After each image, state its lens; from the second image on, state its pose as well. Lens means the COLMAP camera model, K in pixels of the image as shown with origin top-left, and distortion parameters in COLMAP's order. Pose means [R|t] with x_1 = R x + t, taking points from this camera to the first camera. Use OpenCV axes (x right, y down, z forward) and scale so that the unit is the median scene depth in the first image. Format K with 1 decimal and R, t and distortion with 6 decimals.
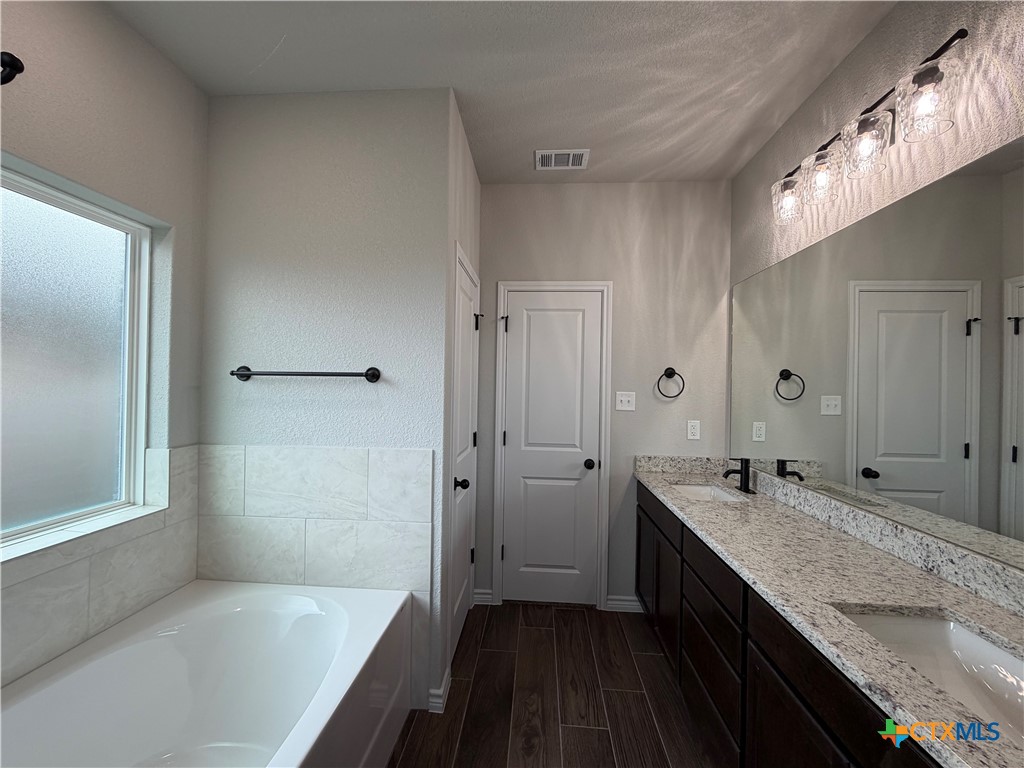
lens RADIAL K [[407.8, 0, 510.1], [0, 407.8, 385.0], [0, 0, 1]] dist [-0.001433, -0.000140]
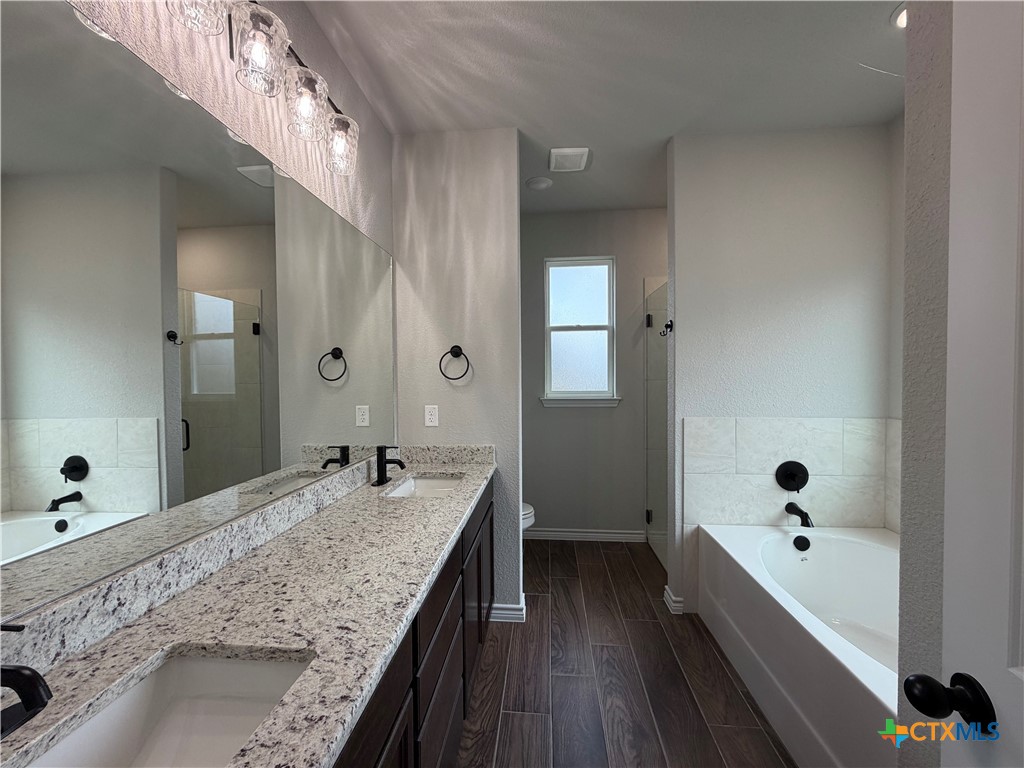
lens RADIAL K [[407.8, 0, 510.1], [0, 407.8, 385.0], [0, 0, 1]] dist [-0.001433, -0.000140]
pose [[-0.999767, -0.010771, 0.018722, 0.353362], [-0.010412, 0.999762, 0.019185, 0.038493], [-0.018924, 0.018986, -0.999641, 1.834051]]
